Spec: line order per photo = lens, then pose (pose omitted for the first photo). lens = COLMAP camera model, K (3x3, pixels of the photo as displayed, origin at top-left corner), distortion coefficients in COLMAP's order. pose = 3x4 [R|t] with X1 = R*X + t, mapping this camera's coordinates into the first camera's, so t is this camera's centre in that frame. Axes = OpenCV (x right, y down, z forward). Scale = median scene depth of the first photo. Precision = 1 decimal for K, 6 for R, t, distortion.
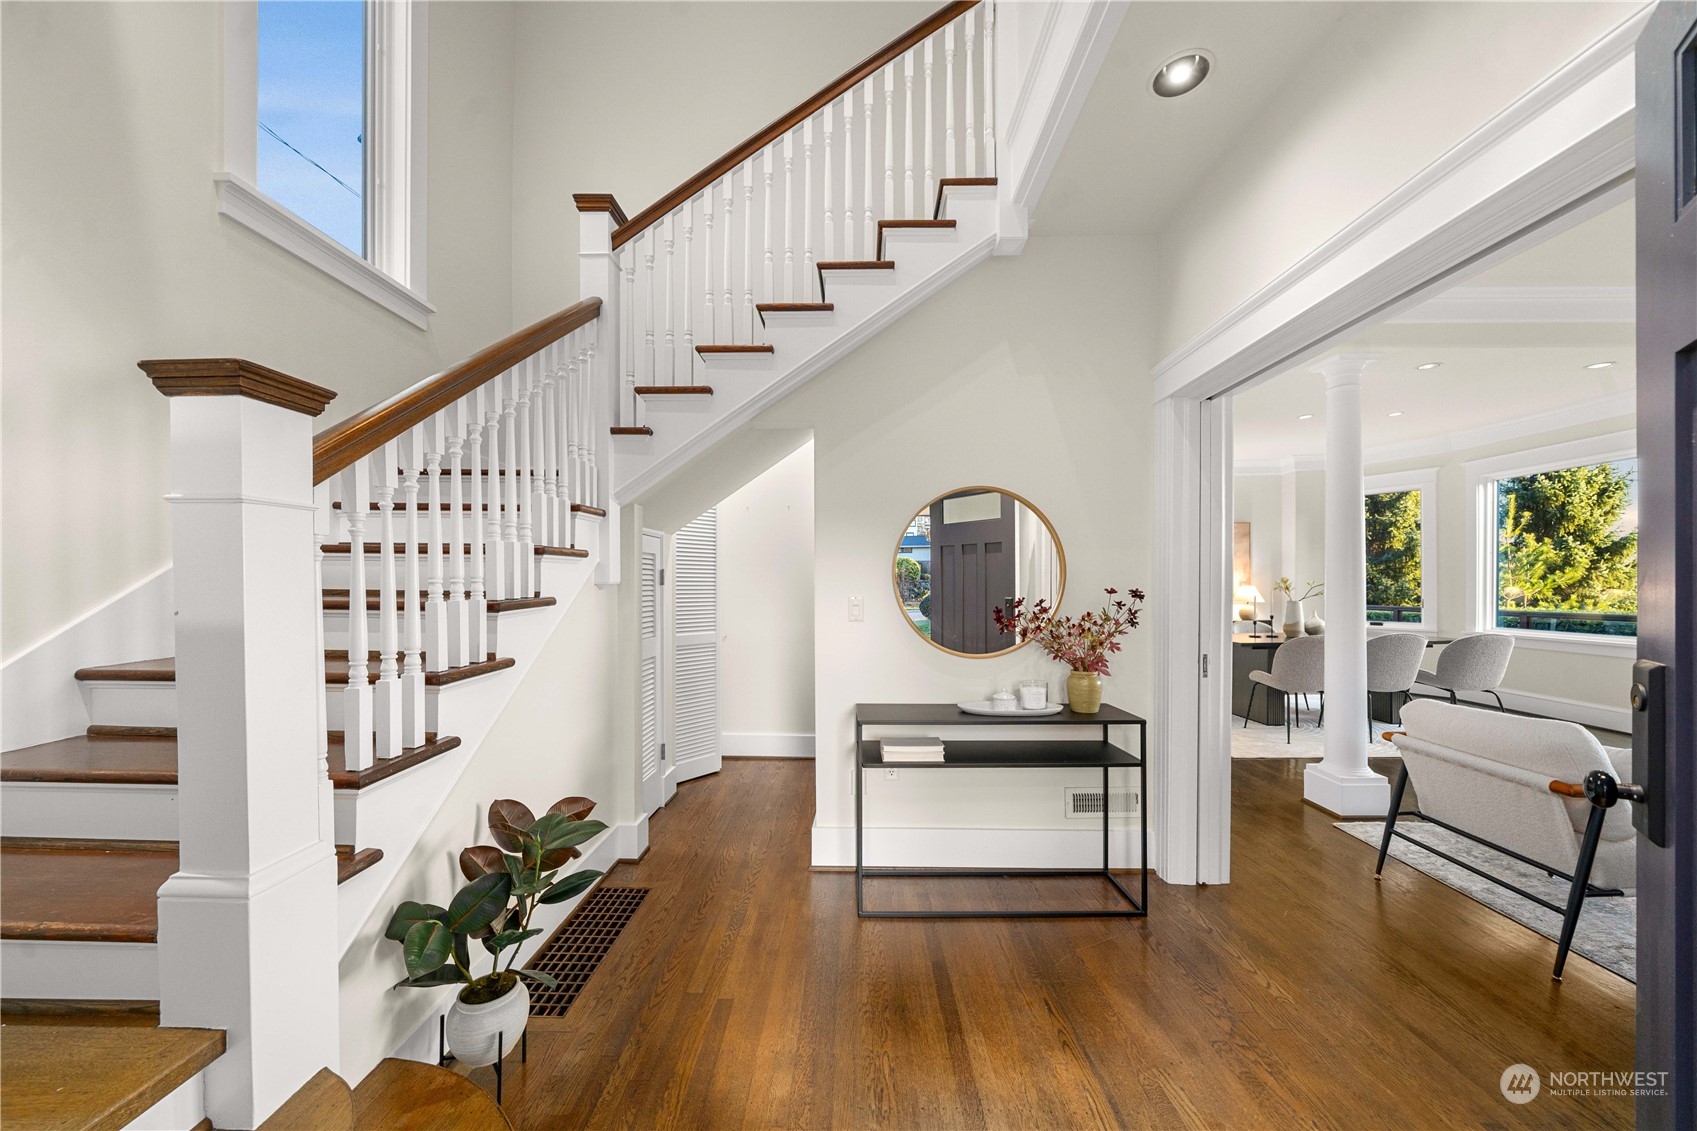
lens RADIAL K [[597.0, 0, 852.2], [0, 597.0, 583.2], [0, 0, 1]] dist [-0.007297, 0.000162]
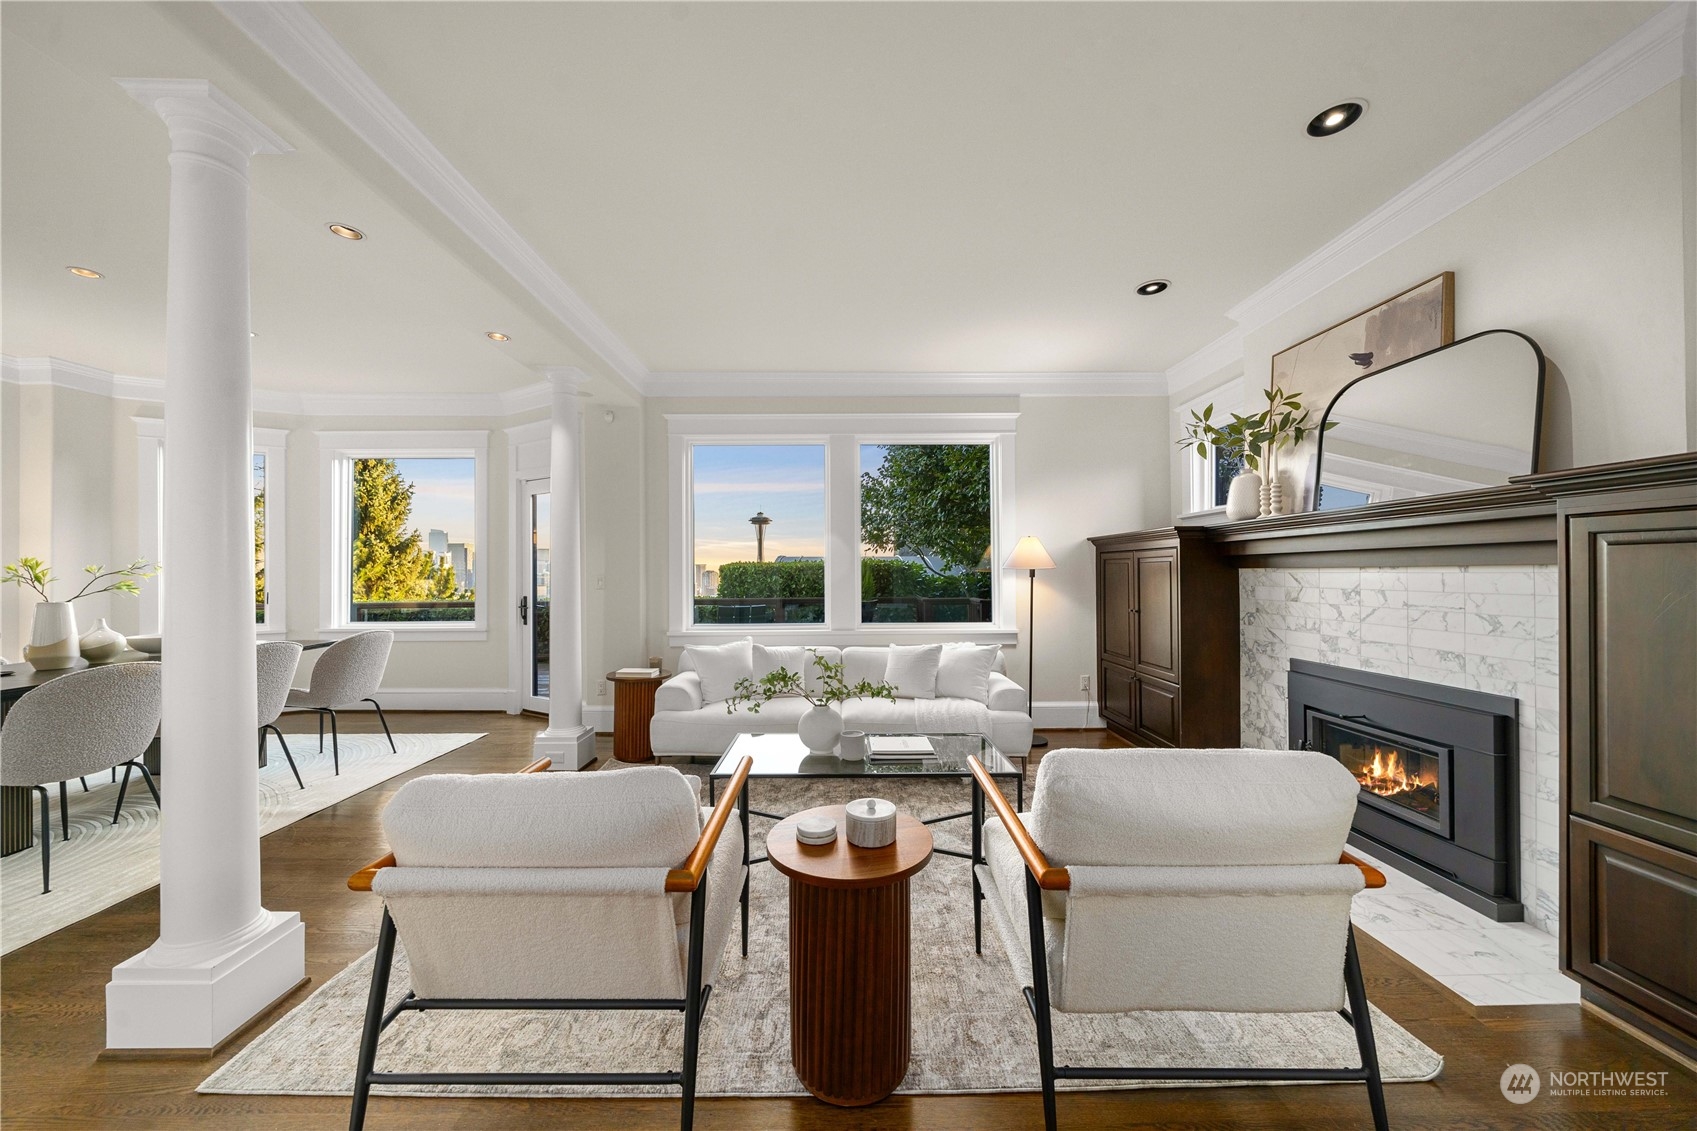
lens RADIAL K [[597.0, 0, 850.6], [0, 597.0, 573.7], [0, 0, 1]] dist [-0.007297, 0.000162]
pose [[-0.013077, 0.003439, 0.999909, 0.088132], [0.005961, 0.999977, -0.003362, 0.004367], [-0.999897, 0.005917, -0.013097, 0.126150]]
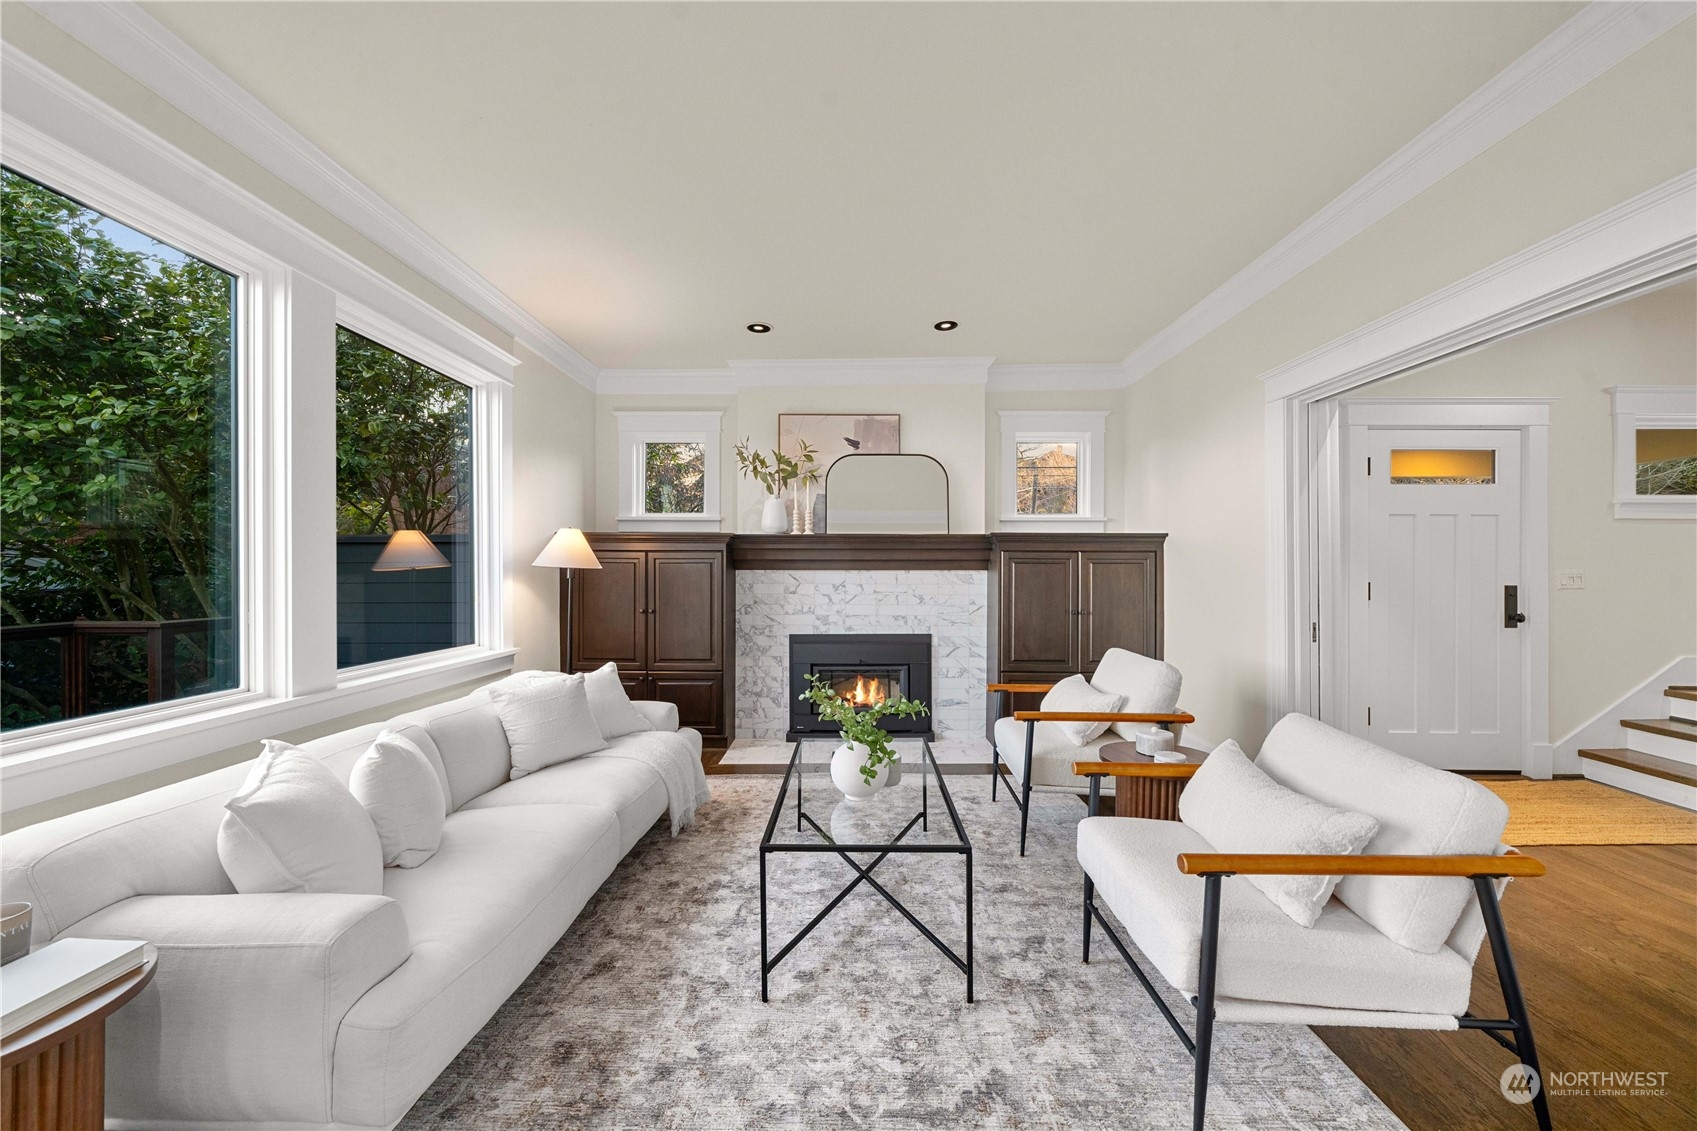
lens RADIAL K [[634.1, 0, 848.7], [0, 634.1, 570.5], [0, 0, 1]] dist [-0.000207, -0.000029]
pose [[-0.999996, 0.001239, 0.002611, 0.101684], [0.001237, 0.999999, -0.000641, 0.004266], [-0.002612, -0.000638, -0.999996, 0.138017]]
